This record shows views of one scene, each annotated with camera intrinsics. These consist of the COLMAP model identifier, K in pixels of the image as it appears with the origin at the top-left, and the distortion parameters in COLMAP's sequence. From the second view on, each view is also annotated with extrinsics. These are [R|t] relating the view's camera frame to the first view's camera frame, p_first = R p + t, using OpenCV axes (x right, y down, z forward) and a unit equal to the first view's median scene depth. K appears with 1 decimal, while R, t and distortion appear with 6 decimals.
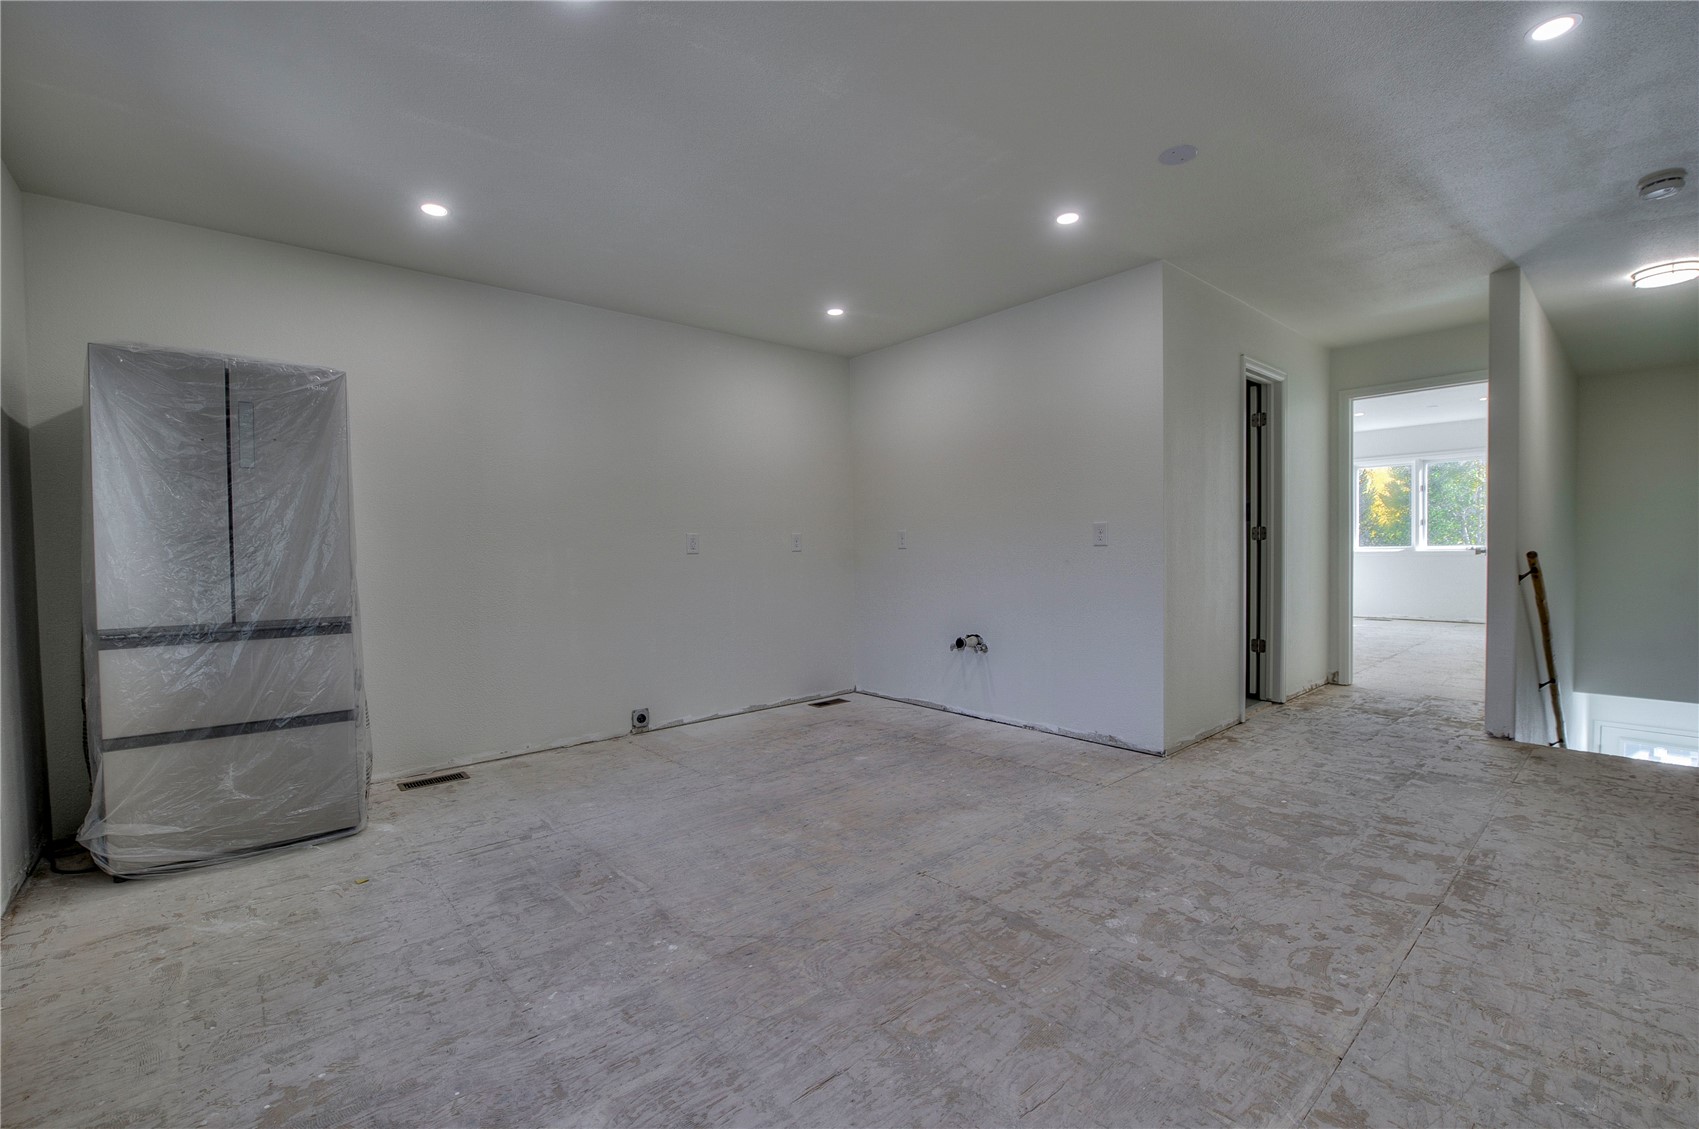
lens RADIAL K [[708.3, 0, 849.5], [0, 708.3, 564.5], [0, 0, 1]] dist [-0.009829, -0.004311]
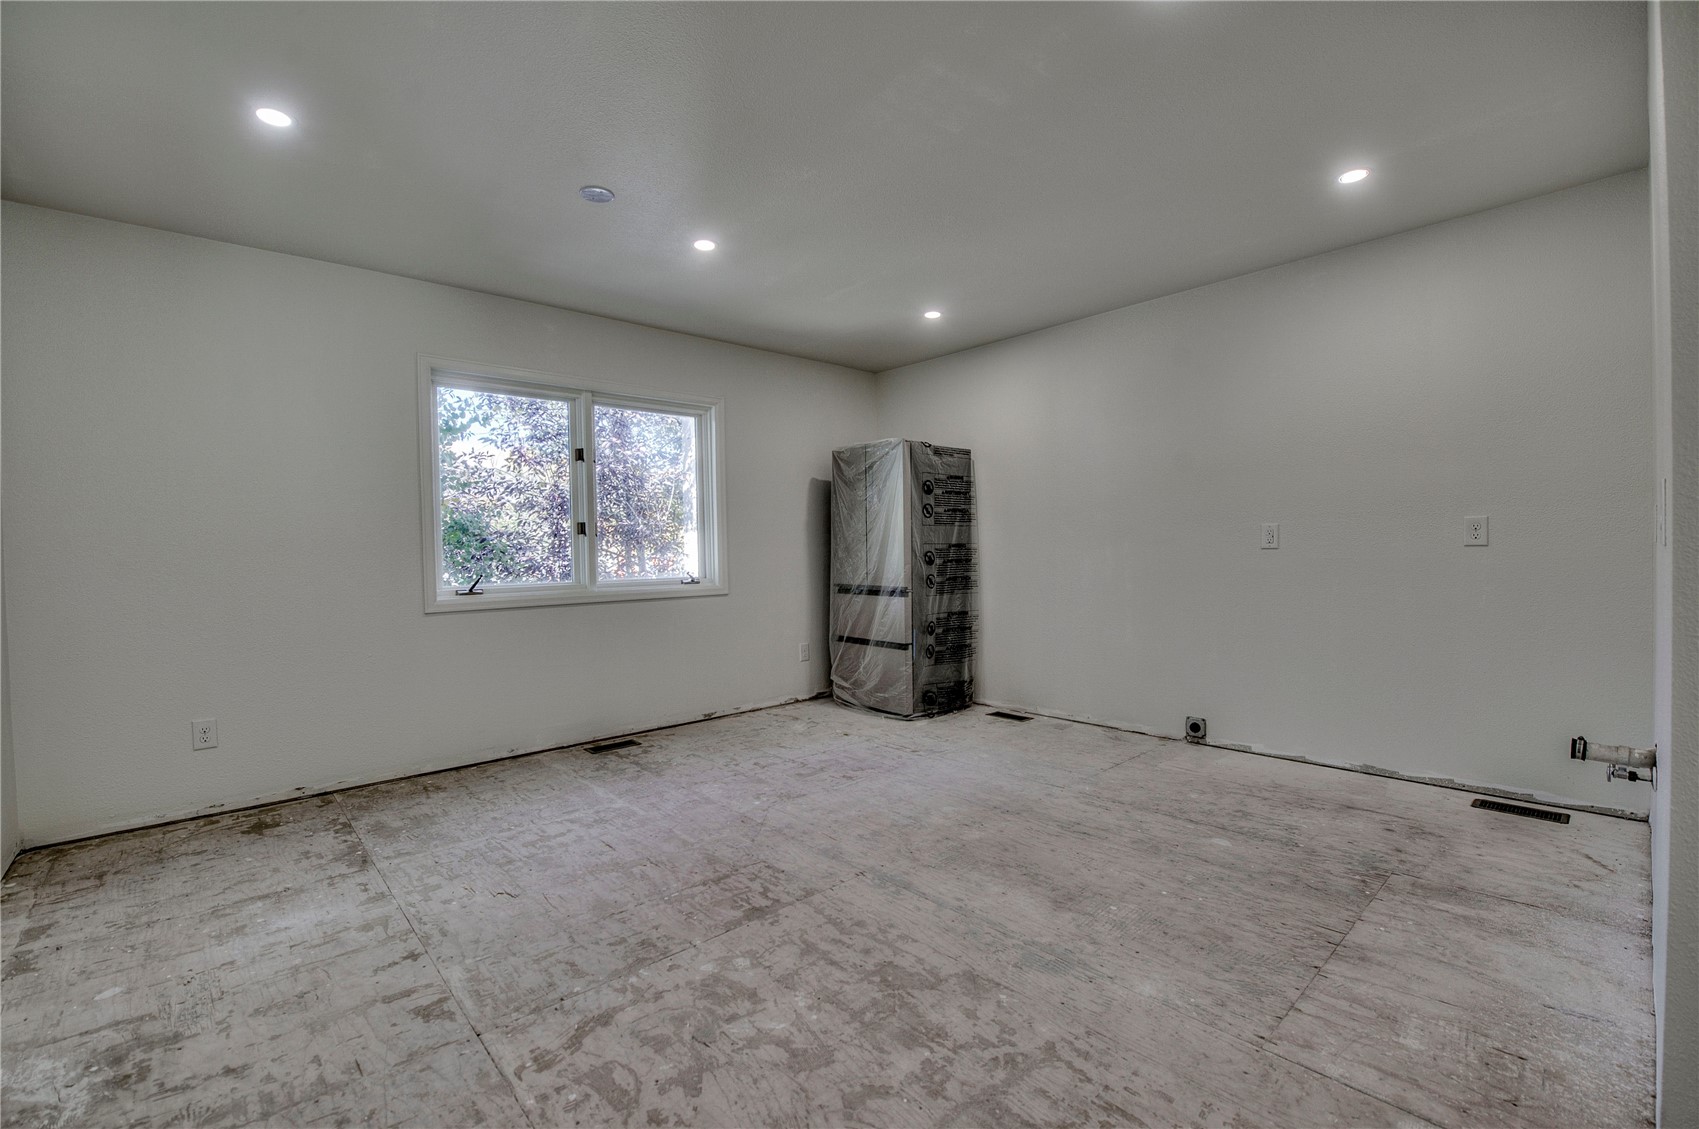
lens RADIAL K [[708.3, 0, 849.5], [0, 708.3, 564.5], [0, 0, 1]] dist [-0.009829, -0.004311]
pose [[0.045478, 0.034884, -0.998356, 1.135244], [-0.007868, 0.999372, 0.034561, -0.044581], [0.998934, 0.006283, 0.045724, 0.961696]]
